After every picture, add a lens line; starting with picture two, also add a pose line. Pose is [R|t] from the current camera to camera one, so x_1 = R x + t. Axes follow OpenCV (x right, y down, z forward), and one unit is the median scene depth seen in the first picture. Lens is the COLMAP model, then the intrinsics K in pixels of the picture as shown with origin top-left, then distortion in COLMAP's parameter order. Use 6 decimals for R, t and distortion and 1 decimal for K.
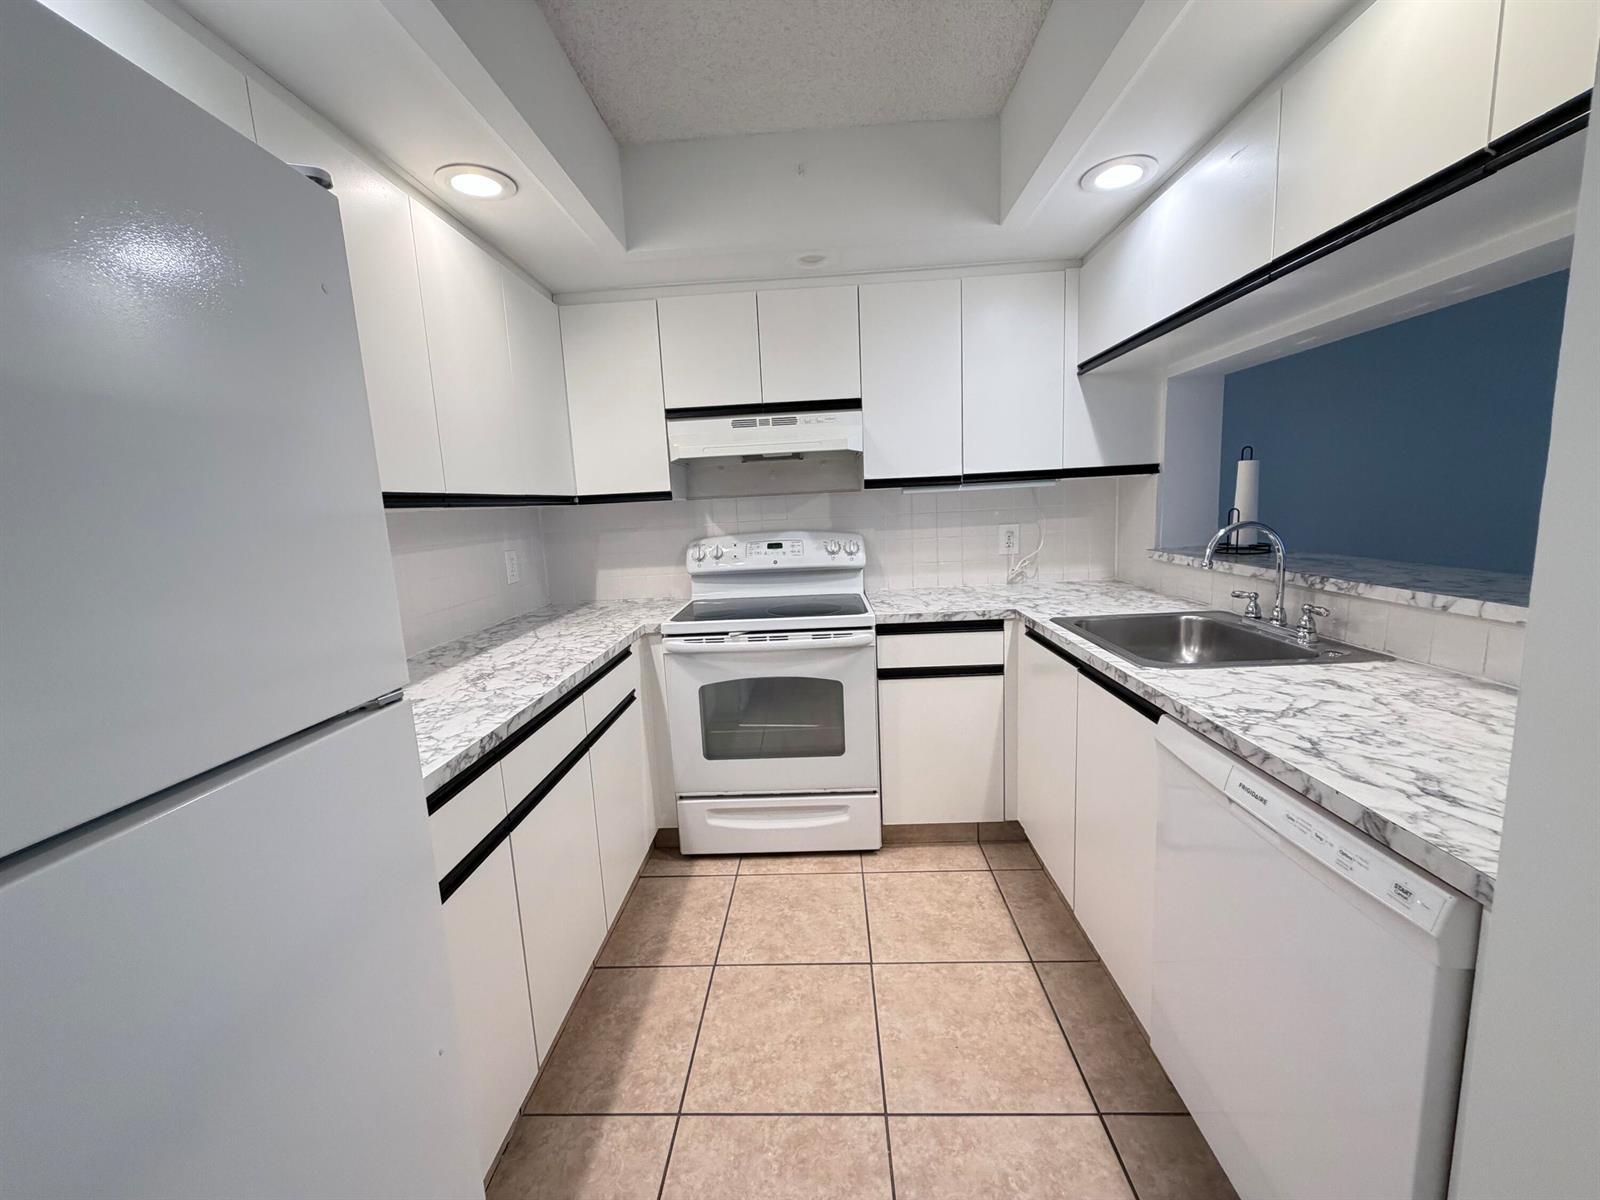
lens RADIAL K [[637.6, 0, 797.7], [0, 637.6, 598.1], [0, 0, 1]] dist [0.000232, -0.000120]
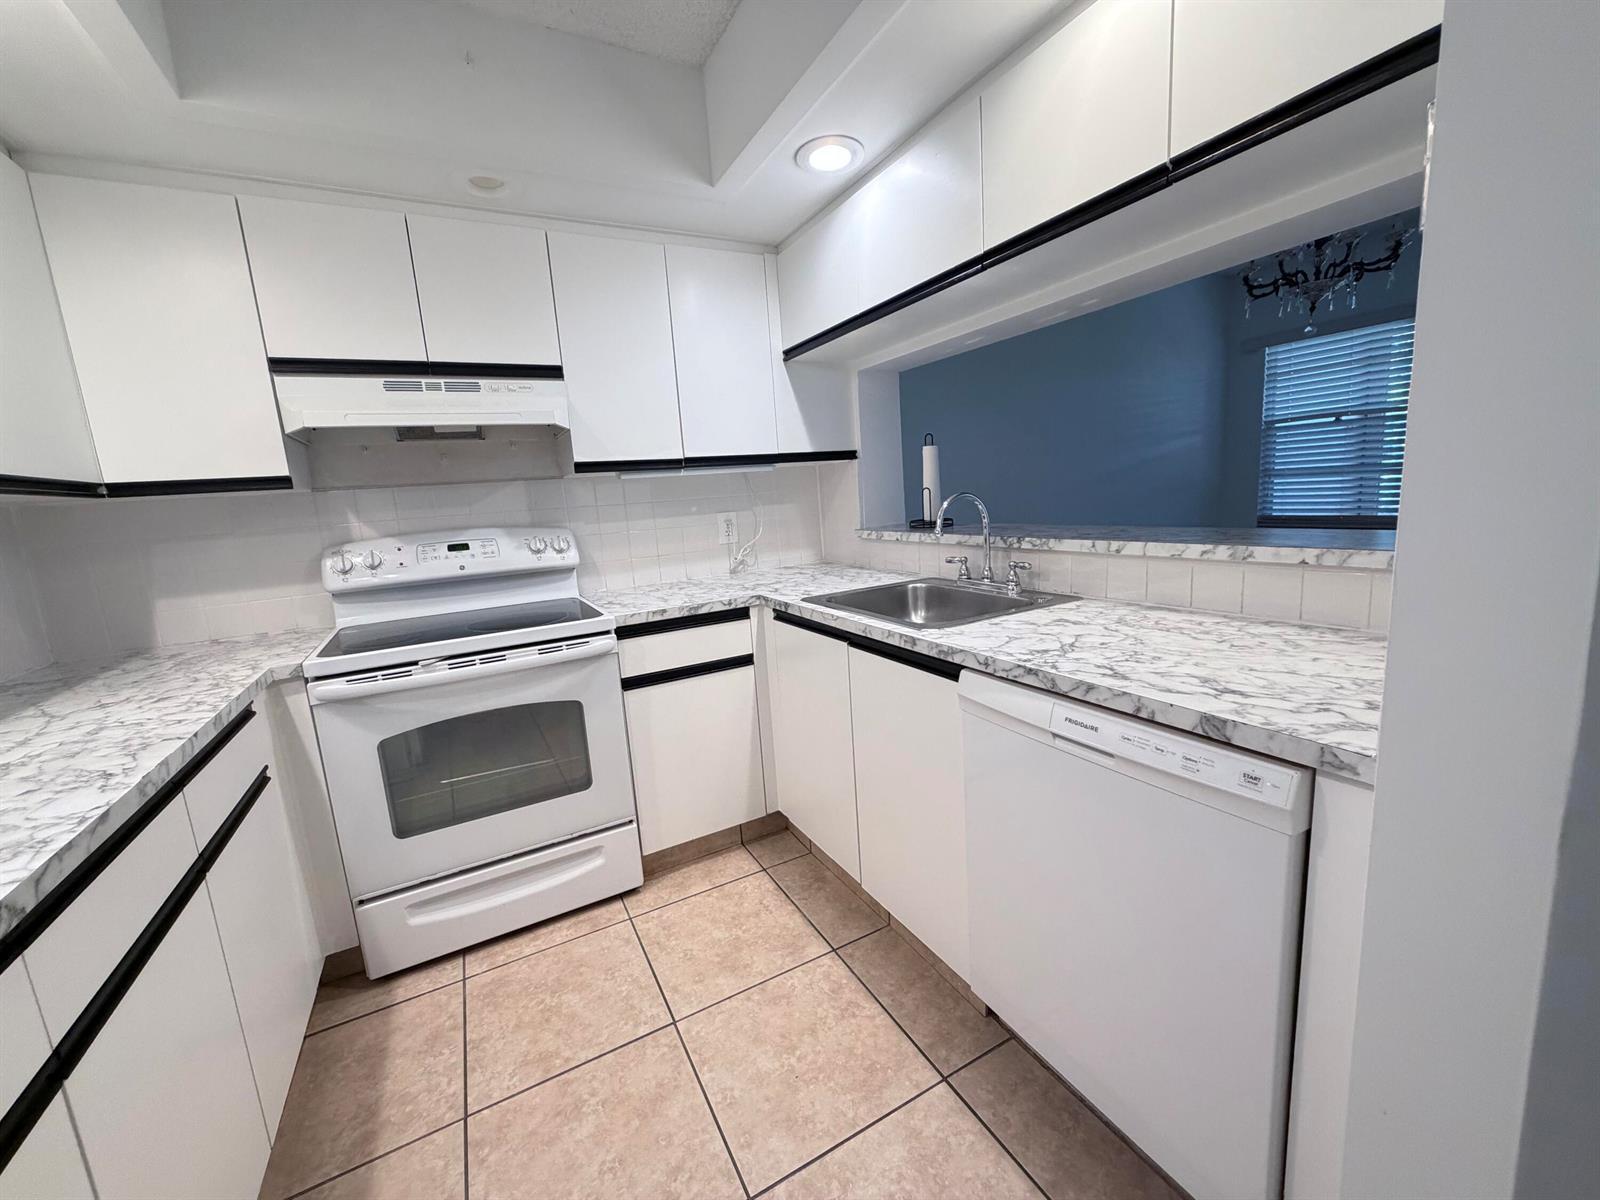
lens RADIAL K [[637.6, 0, 797.7], [0, 637.6, 598.1], [0, 0, 1]] dist [0.000232, -0.000120]
pose [[0.861813, -0.094946, 0.498260, -0.093925], [0.101286, 0.994754, 0.014367, 0.015124], [-0.497011, 0.038085, 0.866908, 0.138959]]
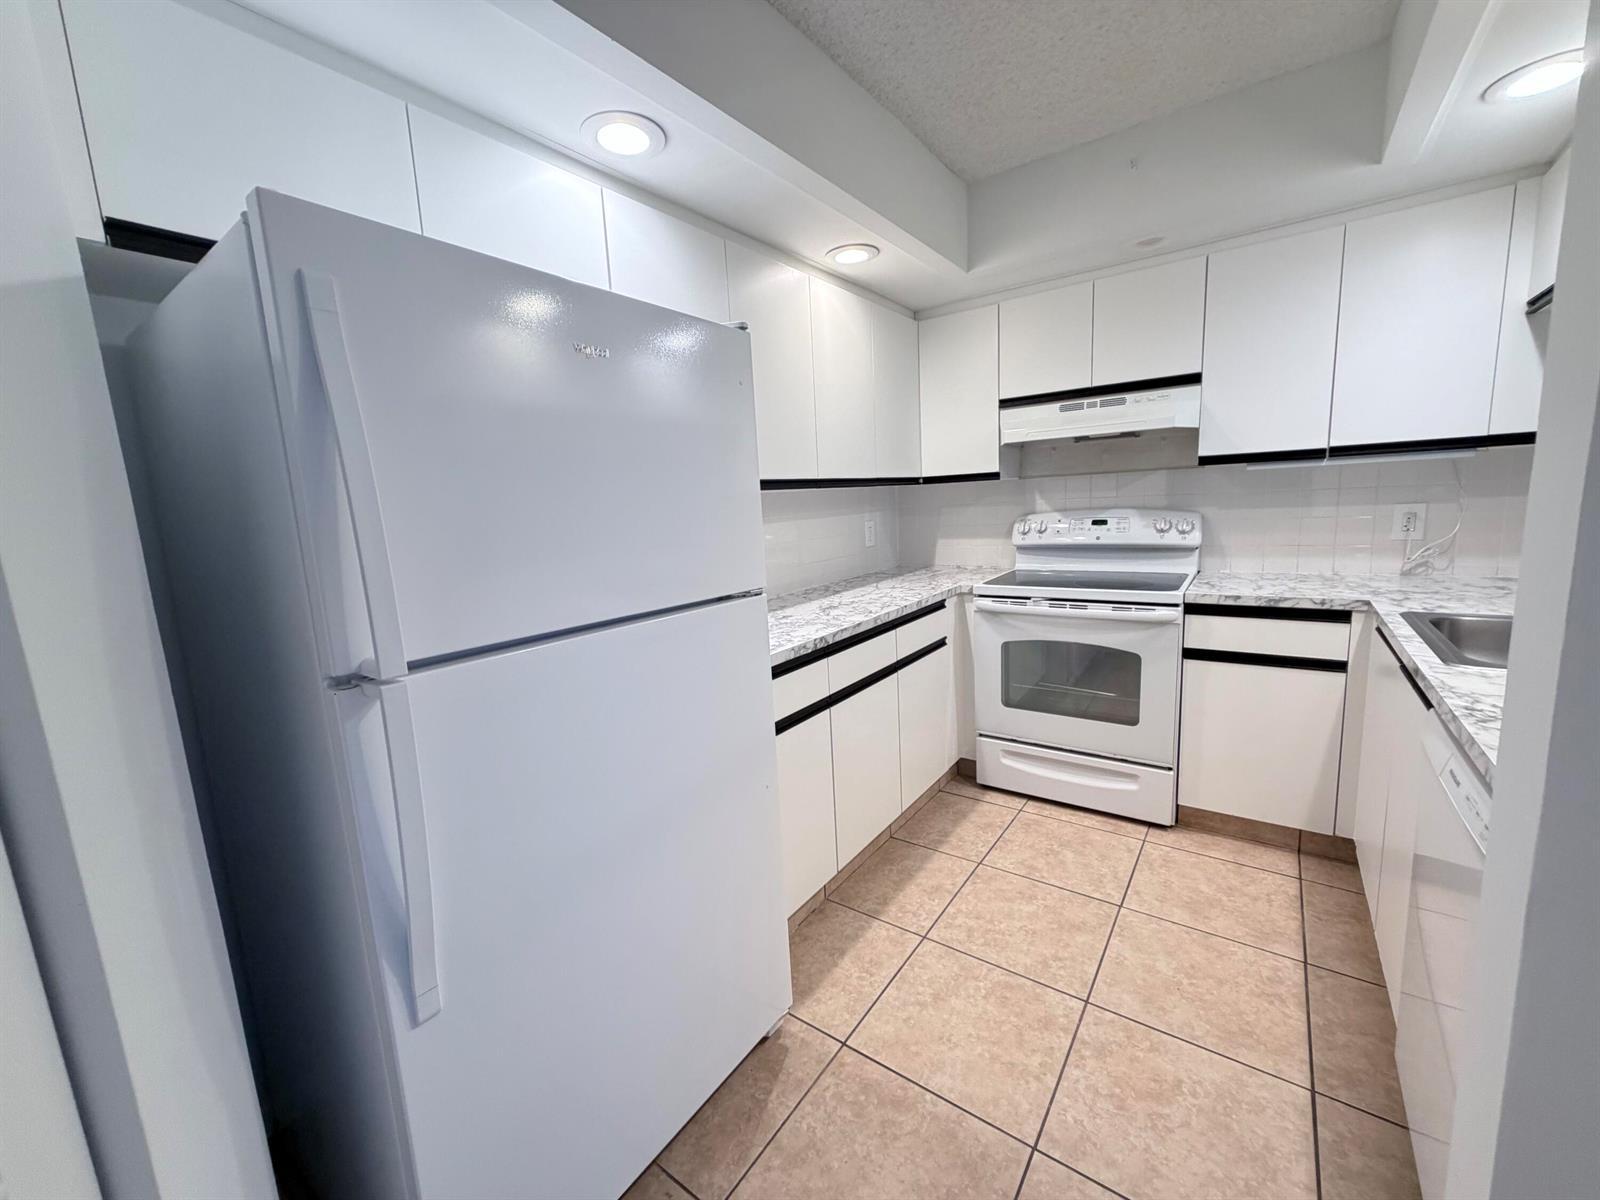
lens RADIAL K [[637.6, 0, 797.7], [0, 637.6, 598.1], [0, 0, 1]] dist [0.000232, -0.000120]
pose [[0.831272, 0.090506, -0.548448, 0.174418], [-0.069967, 0.995845, 0.058288, 0.018728], [0.551444, -0.010080, 0.834151, -0.178454]]
